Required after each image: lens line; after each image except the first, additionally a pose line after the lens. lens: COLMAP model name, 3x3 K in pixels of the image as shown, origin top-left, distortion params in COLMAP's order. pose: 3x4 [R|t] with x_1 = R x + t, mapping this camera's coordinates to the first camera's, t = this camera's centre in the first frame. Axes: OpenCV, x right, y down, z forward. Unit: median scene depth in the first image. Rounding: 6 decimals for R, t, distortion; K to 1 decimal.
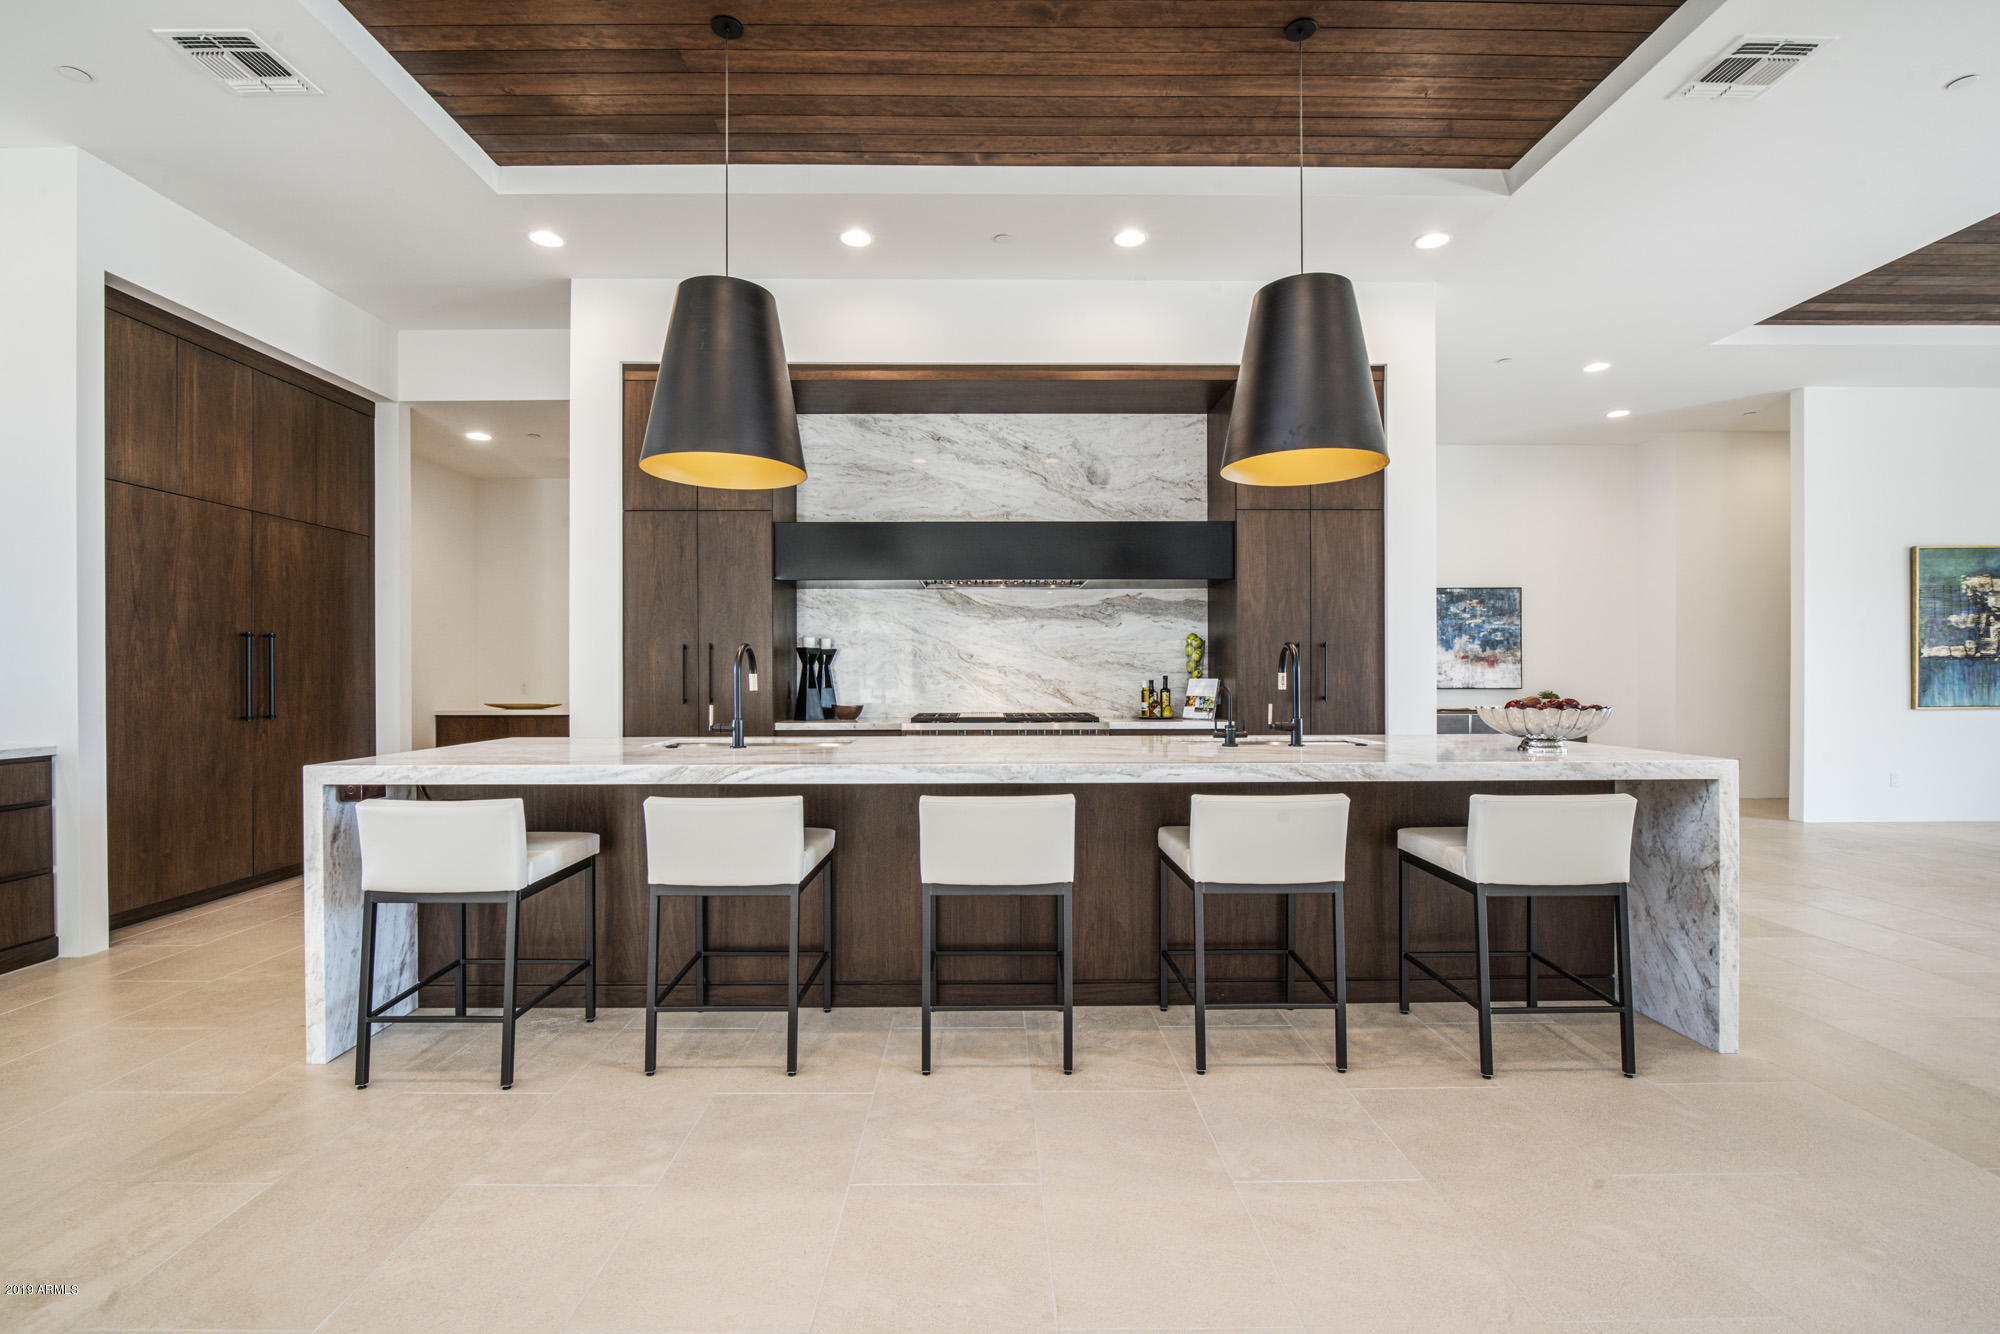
lens RADIAL K [[865.1, 0, 987.1], [0, 865.1, 671.6], [0, 0, 1]] dist [-0.009828, 0.000470]
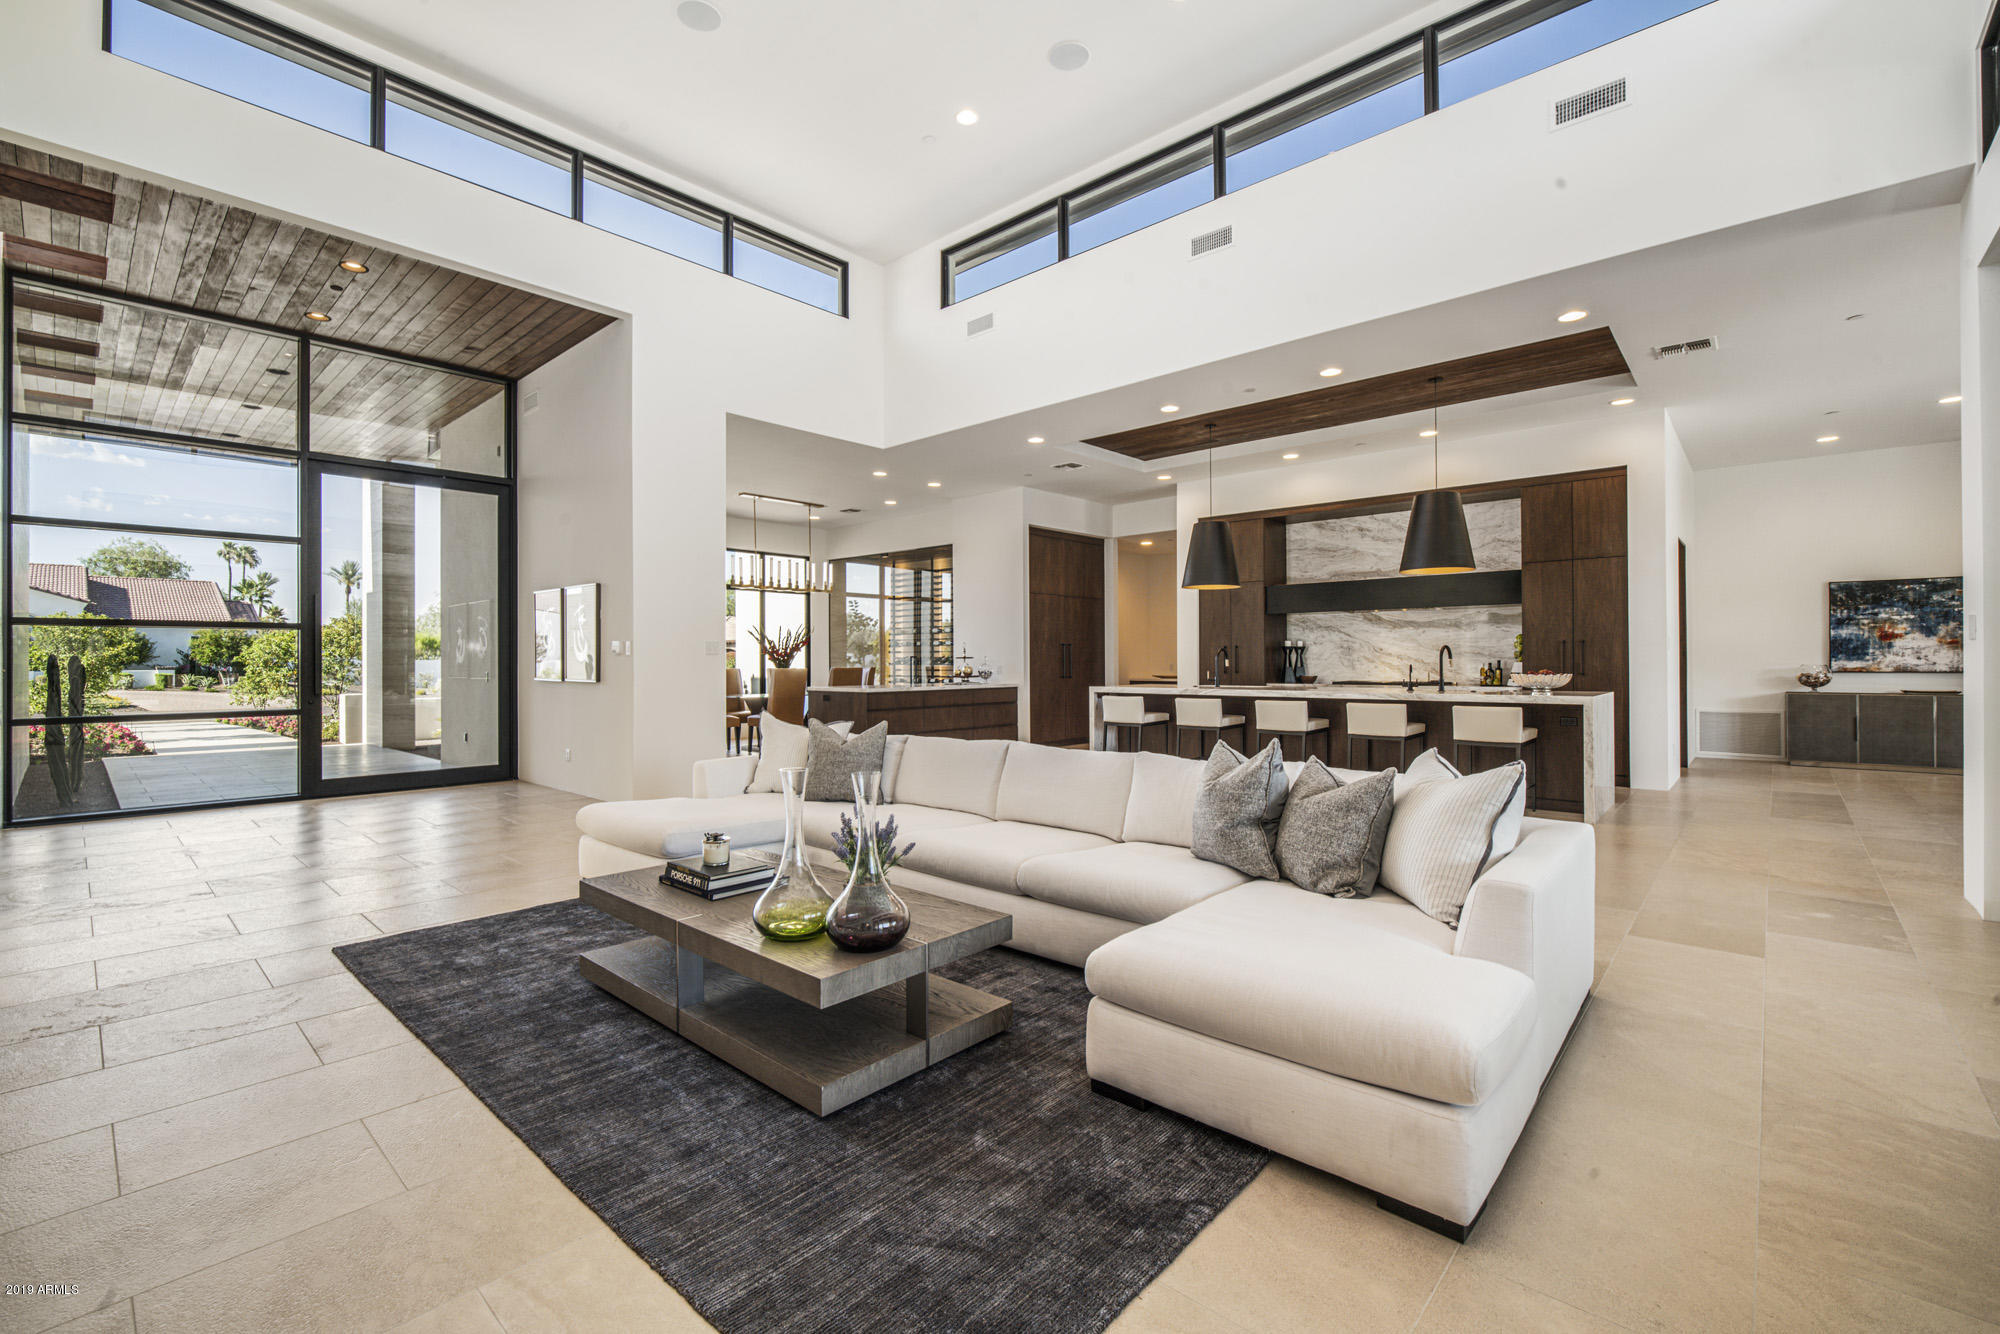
lens RADIAL K [[865.1, 0, 996.2], [0, 865.1, 654.3], [0, 0, 1]] dist [-0.009828, 0.000470]
pose [[0.738785, -0.005743, -0.673916, 0.596128], [0.002939, 0.999982, -0.005300, -0.000744], [0.673934, 0.001935, 0.738789, -0.853103]]
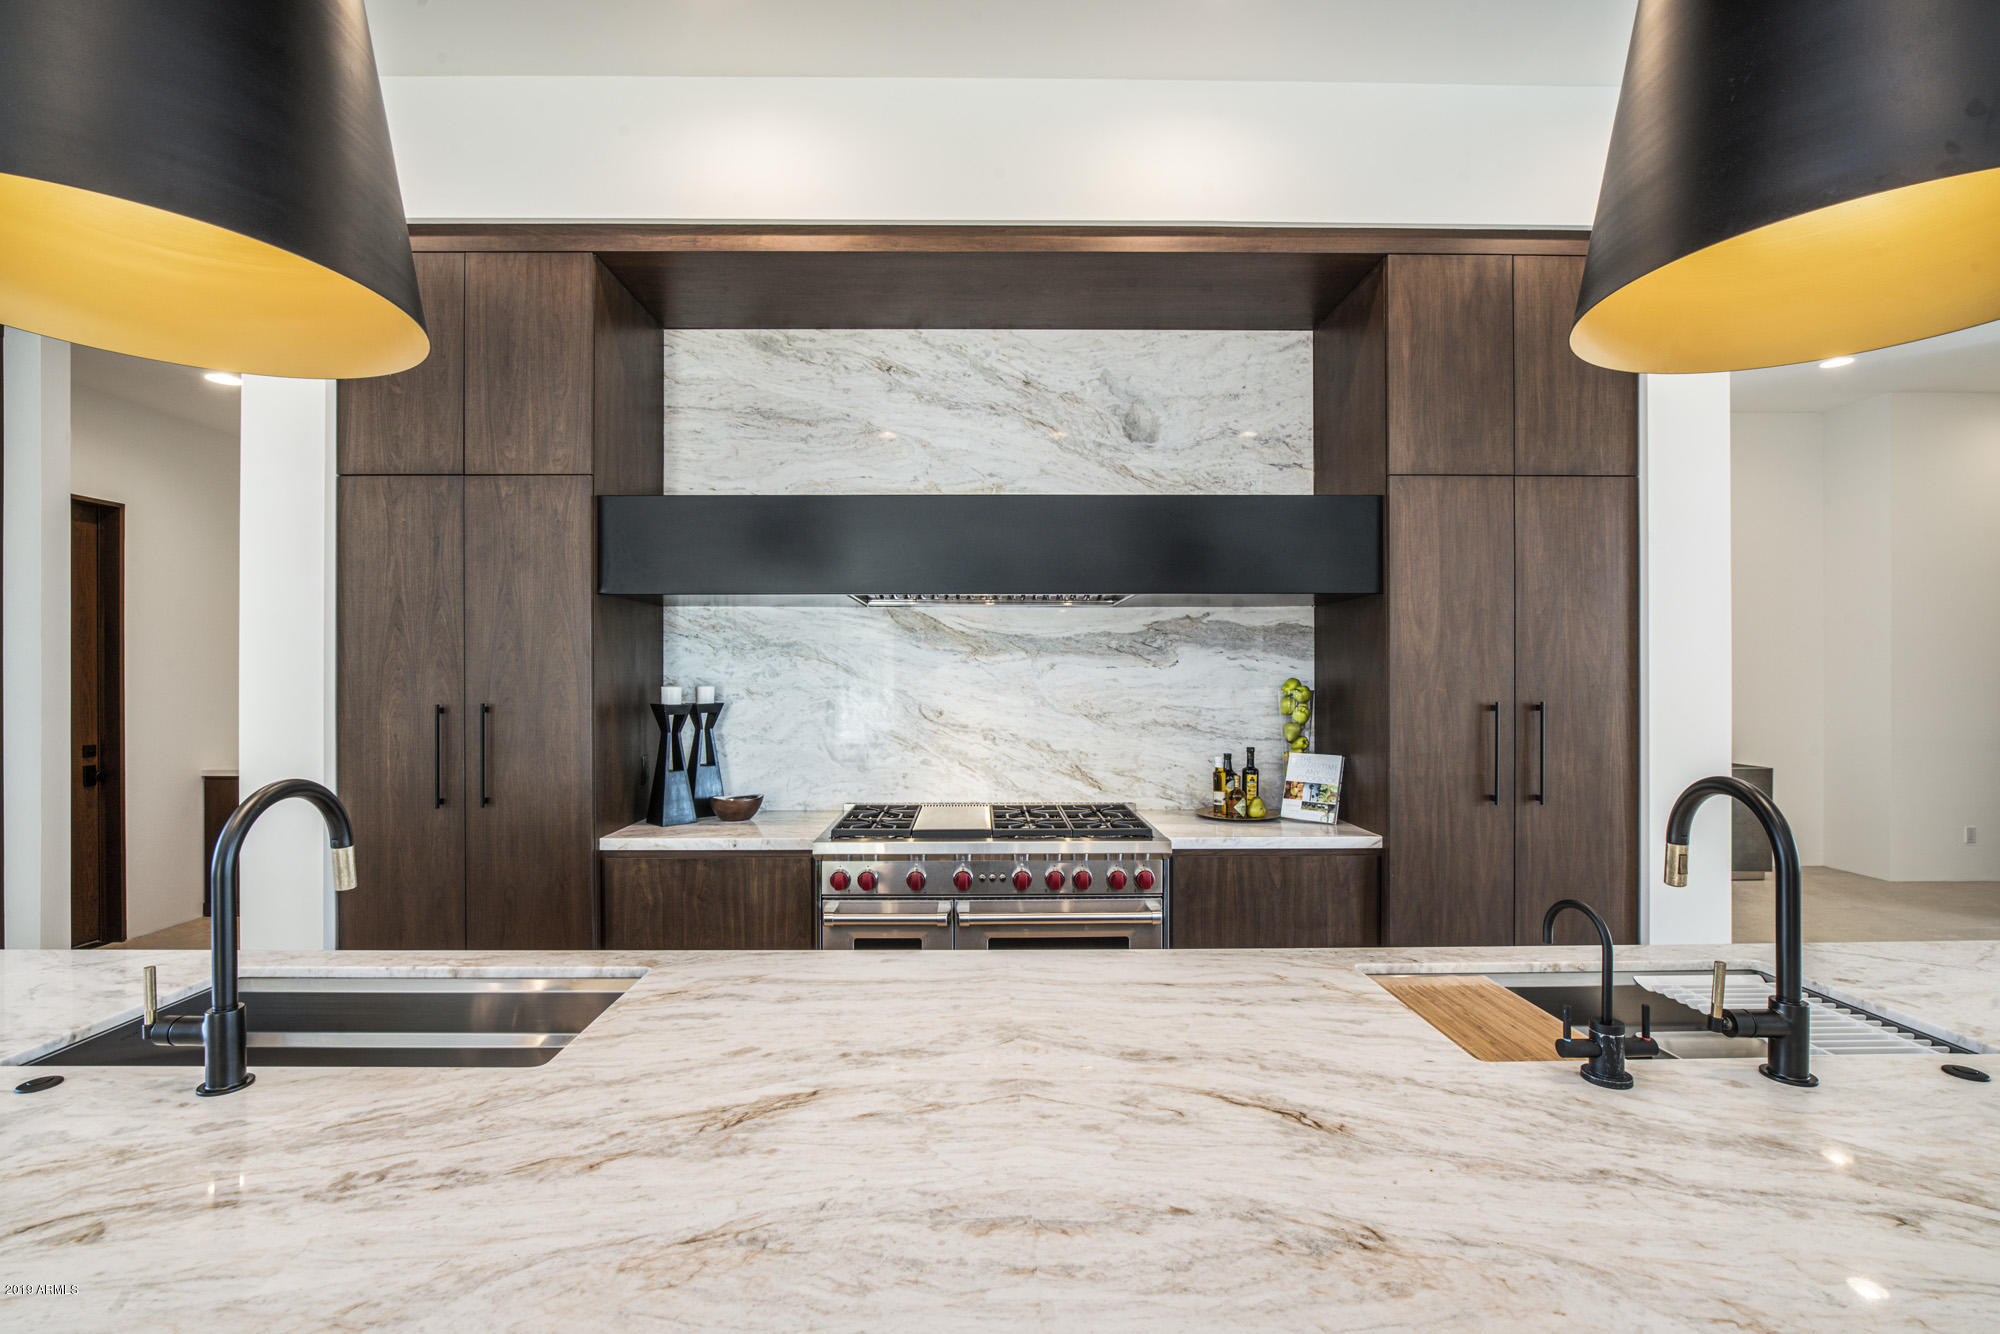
lens RADIAL K [[865.1, 0, 978.9], [0, 865.1, 669.9], [0, 0, 1]] dist [-0.009828, 0.000470]
pose [[0.999998, 0.001894, 0.000280, 0.009941], [-0.001893, 0.999990, -0.004153, -0.046941], [-0.000287, 0.004152, 0.999991, 0.370919]]
